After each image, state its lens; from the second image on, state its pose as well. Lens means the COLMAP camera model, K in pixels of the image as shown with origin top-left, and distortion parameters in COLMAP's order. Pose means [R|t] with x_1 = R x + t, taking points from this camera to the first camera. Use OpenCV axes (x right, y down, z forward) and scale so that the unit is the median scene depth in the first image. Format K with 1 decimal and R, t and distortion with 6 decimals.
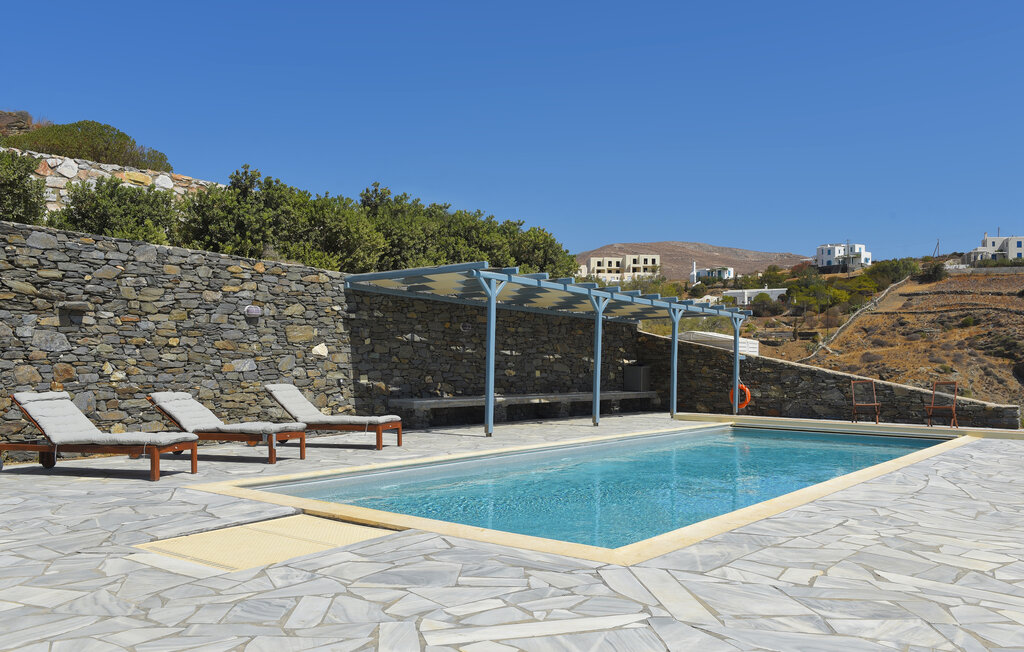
lens RADIAL K [[894.4, 0, 512.0], [0, 894.4, 326.0], [0, 0, 1]] dist [-0.010073, -0.003993]
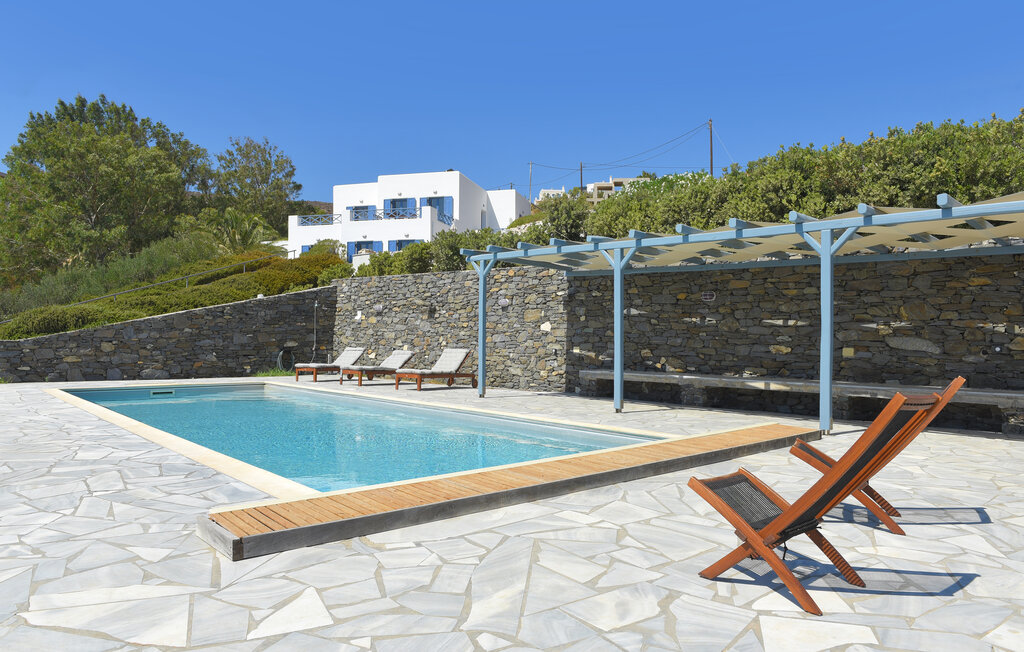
lens RADIAL K [[713.7, 0, 512.0], [0, 713.7, 326.0], [0, 0, 1]] dist [-0.002835, -0.000819]
pose [[-0.203389, -0.025458, -0.978767, 0.637967], [0.031270, 0.998983, -0.032481, 0.044947], [0.978599, -0.037212, -0.202386, 0.896998]]
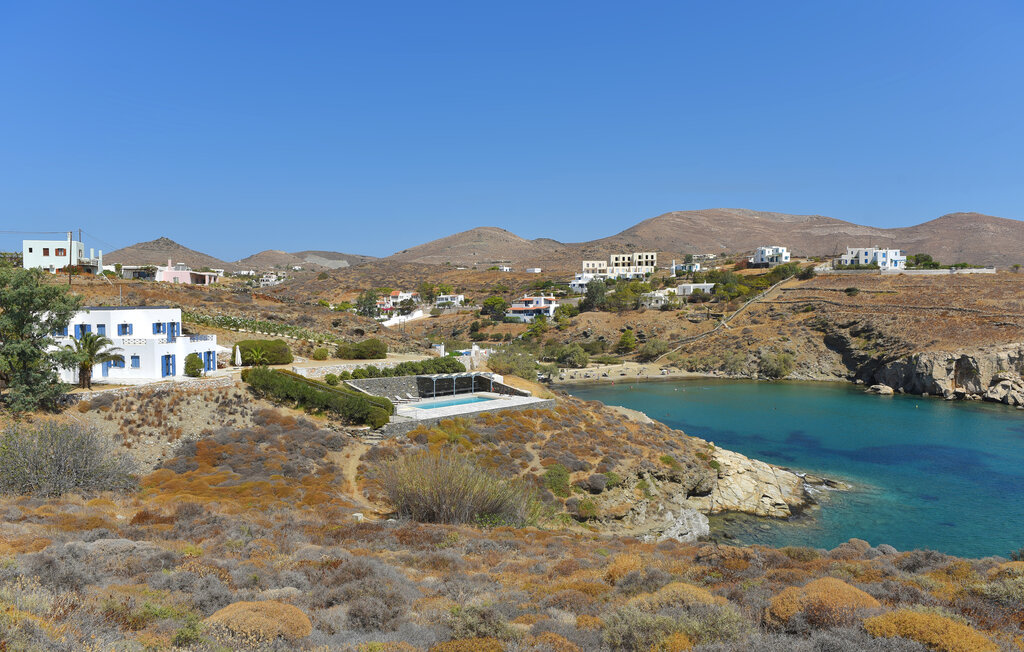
lens RADIAL K [[713.7, 0, 512.0], [0, 713.7, 326.0], [0, 0, 1]] dist [-0.002835, -0.000819]
pose [[0.993146, -0.011310, -0.116333, 1.039839], [0.019196, 0.997576, 0.066886, -0.690065], [0.115295, -0.068661, 0.990956, -3.801155]]
